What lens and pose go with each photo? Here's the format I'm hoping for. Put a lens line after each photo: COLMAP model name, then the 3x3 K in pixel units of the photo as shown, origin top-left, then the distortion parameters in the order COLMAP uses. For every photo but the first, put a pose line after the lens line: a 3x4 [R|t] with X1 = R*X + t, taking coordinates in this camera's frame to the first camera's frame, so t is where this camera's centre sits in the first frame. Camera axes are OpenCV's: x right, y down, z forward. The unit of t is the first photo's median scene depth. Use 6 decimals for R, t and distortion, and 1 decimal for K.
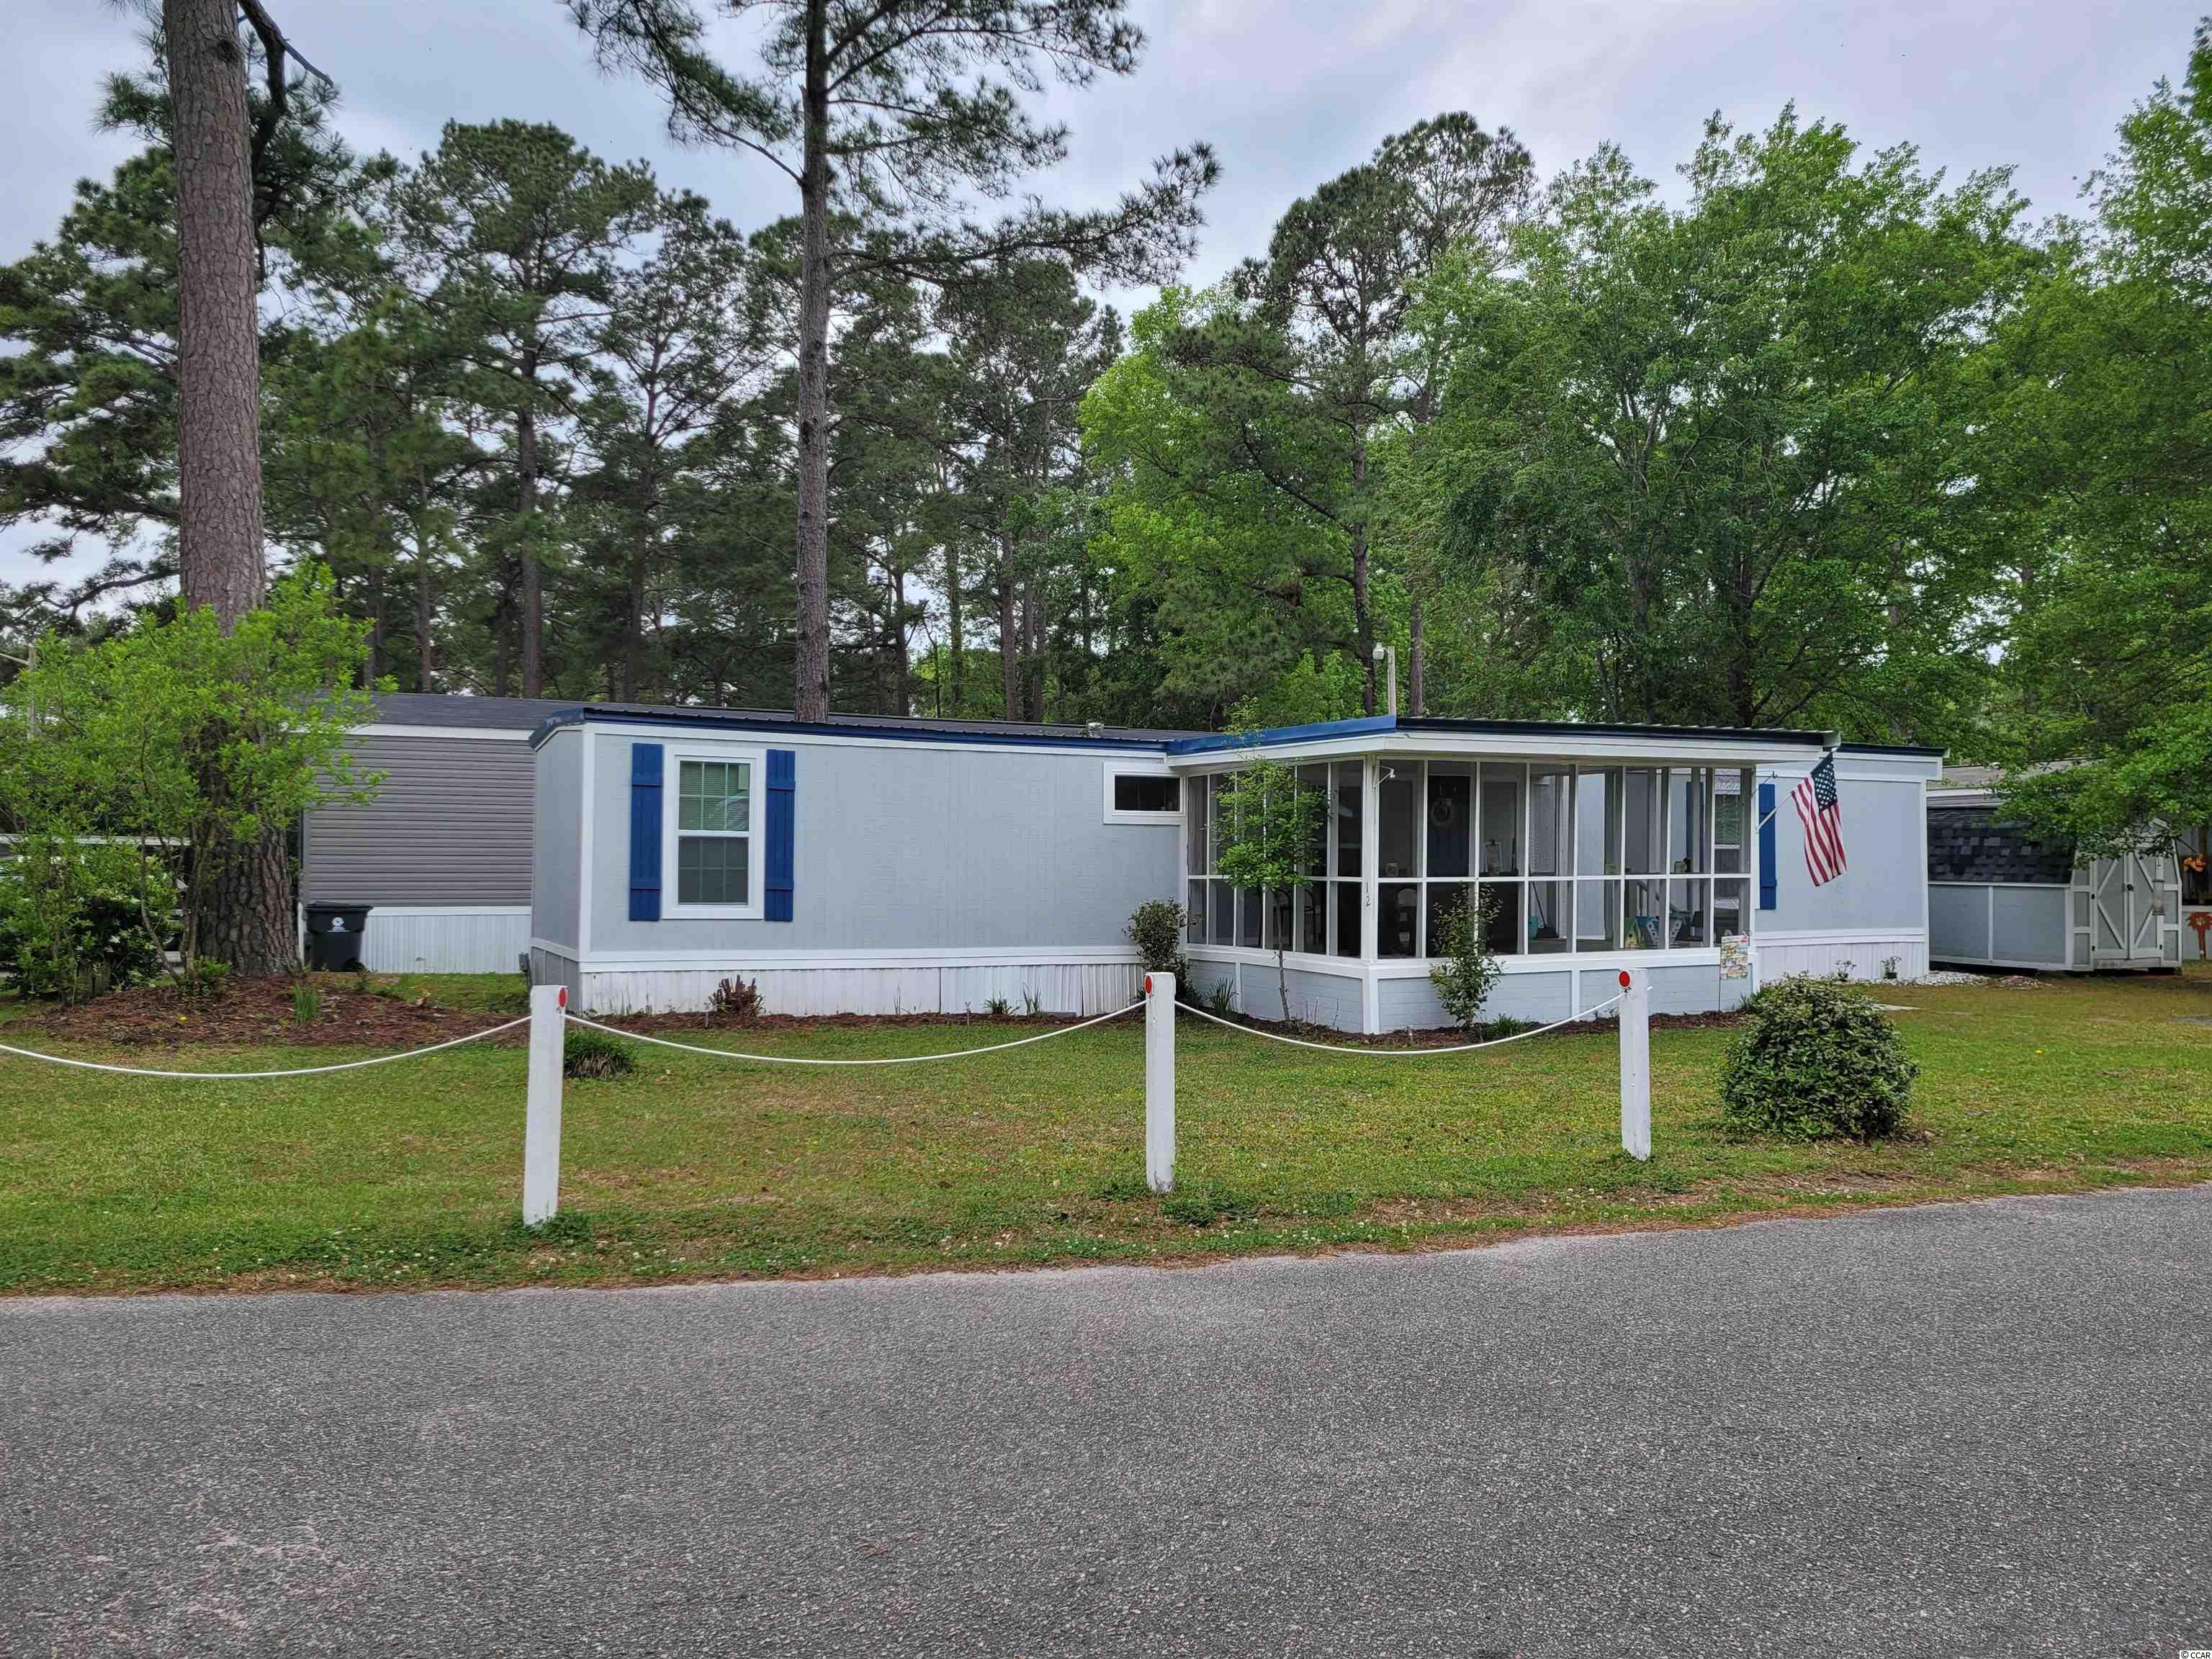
lens RADIAL K [[1646.2, 0, 1106.0], [0, 1646.2, 829.5], [0, 0, 1]] dist [0.052657, -0.043699]
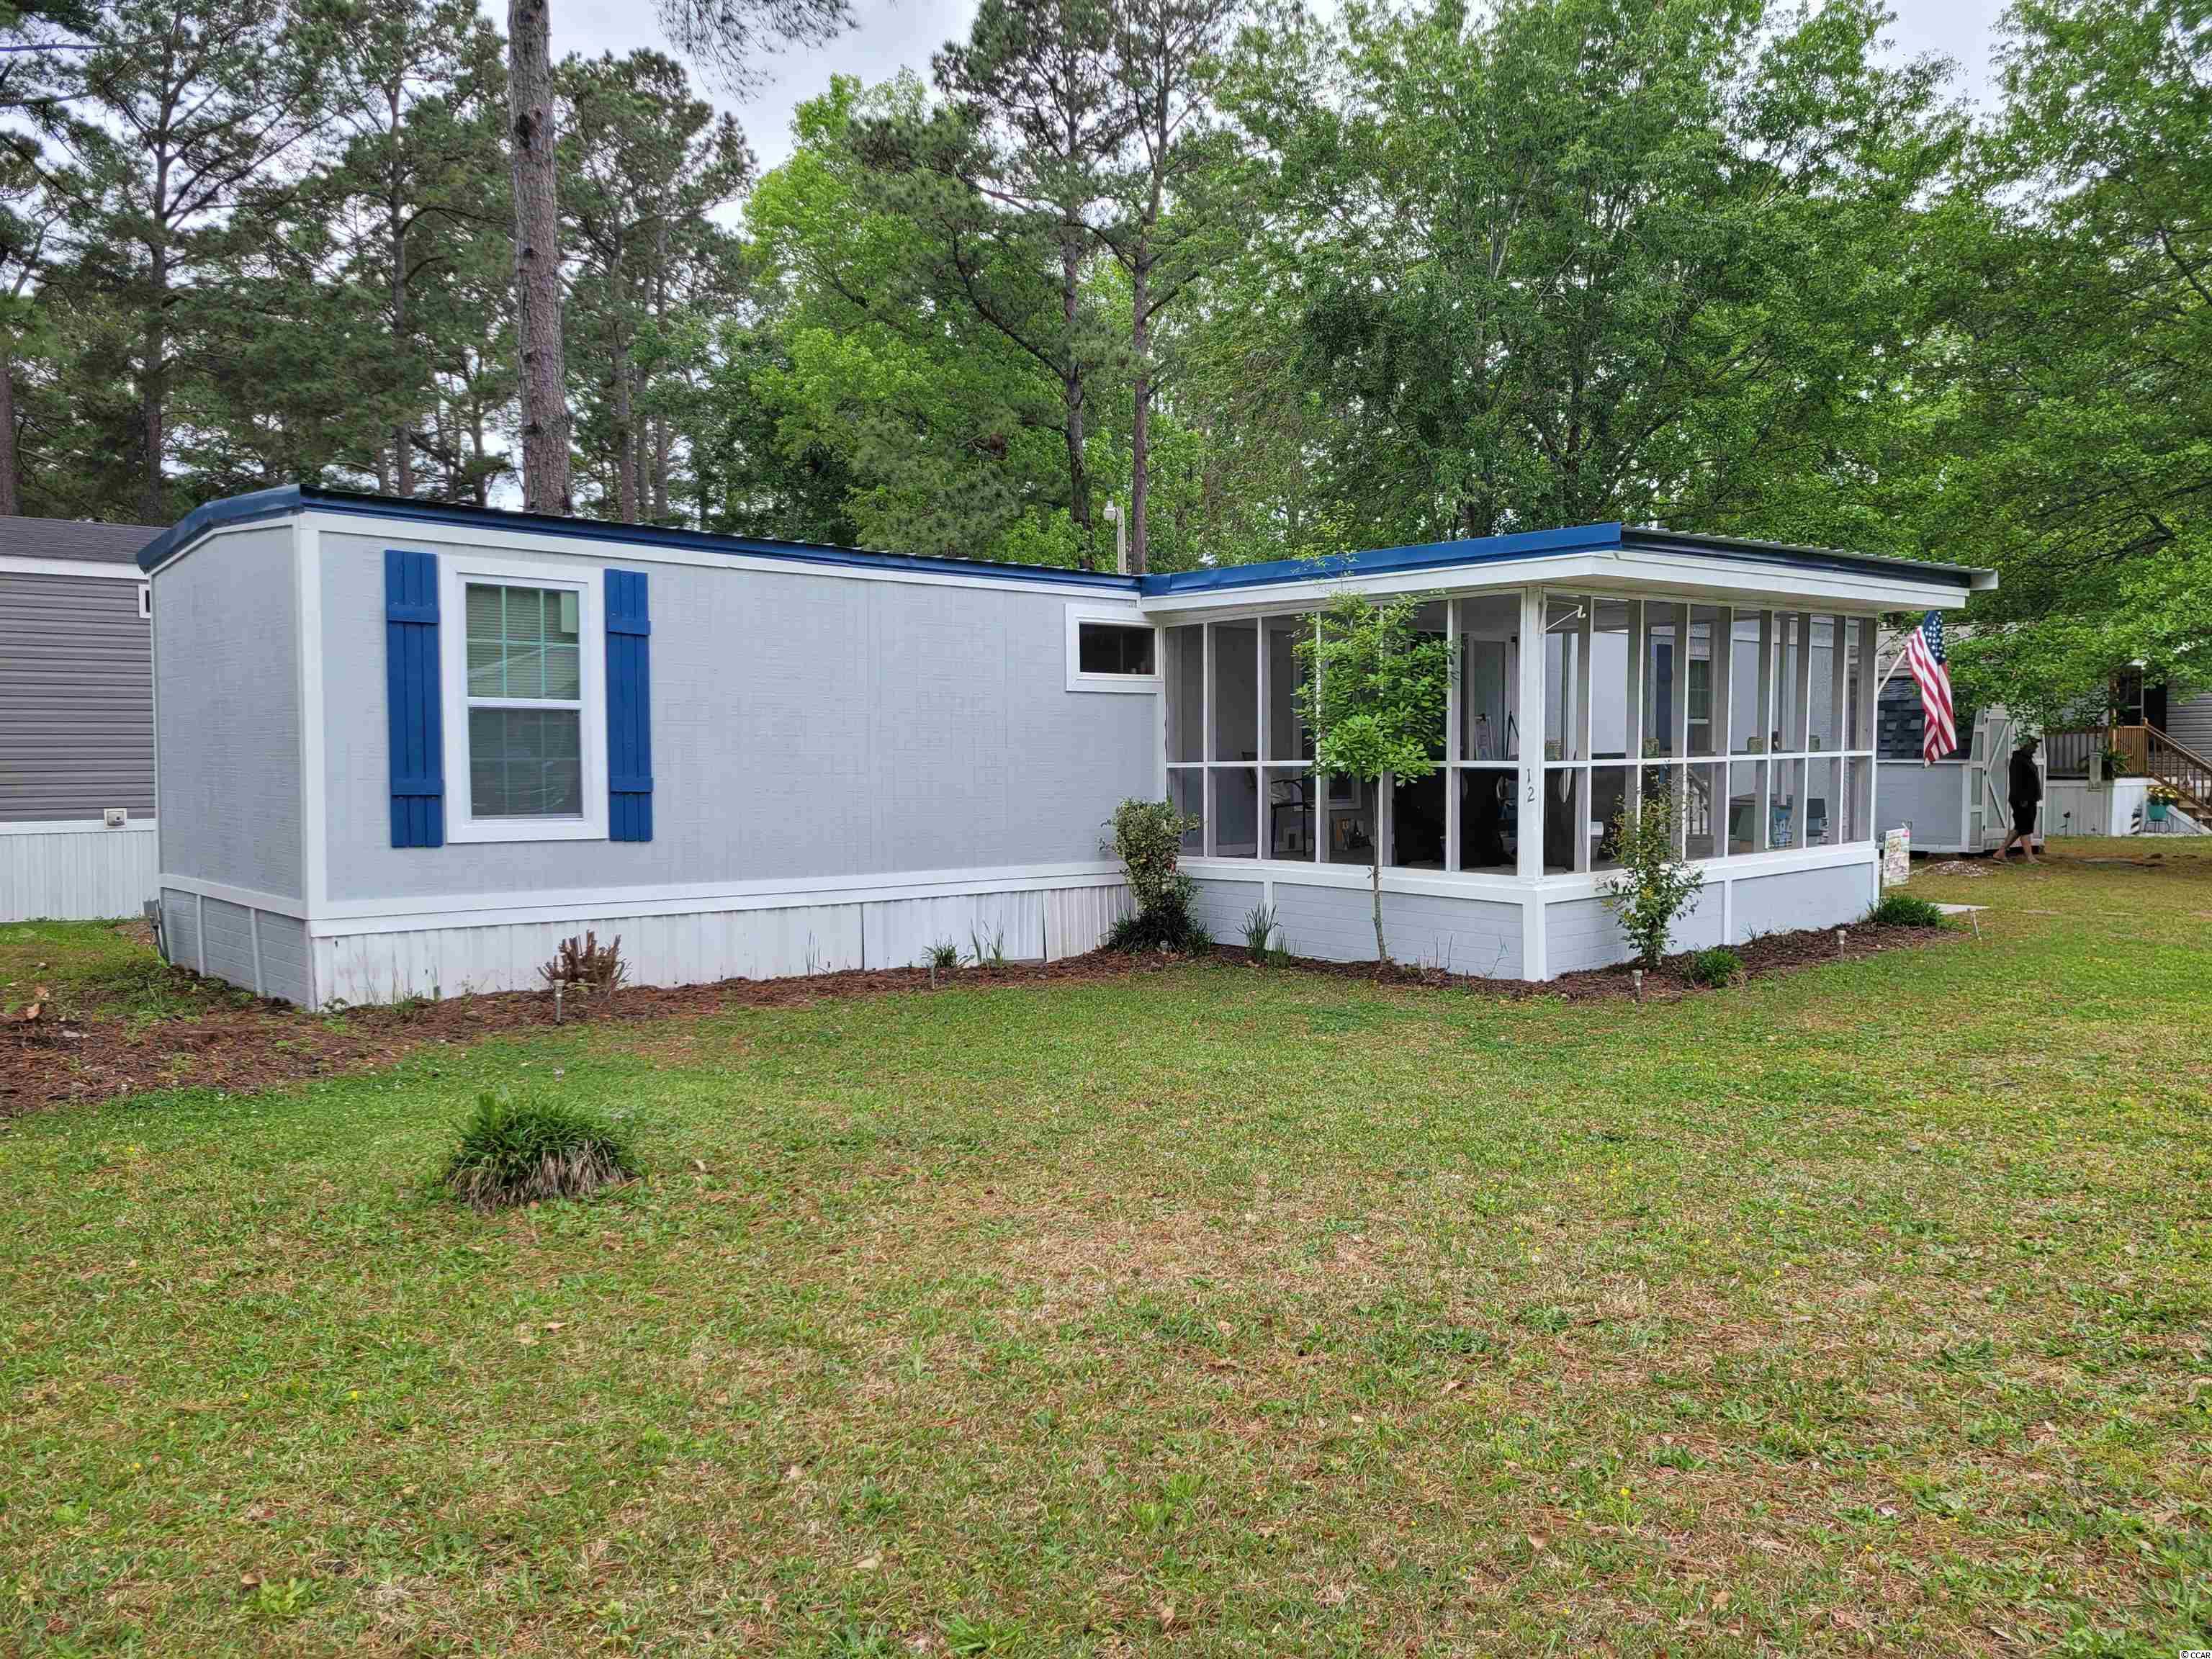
lens RADIAL K [[1646.2, 0, 1106.0], [0, 1646.2, 829.5], [0, 0, 1]] dist [0.052657, -0.043699]
pose [[0.964806, -0.023060, 0.261950, -0.178237], [0.005521, 0.997704, 0.067497, 0.008478], [-0.262906, -0.063675, 0.962718, 0.319403]]
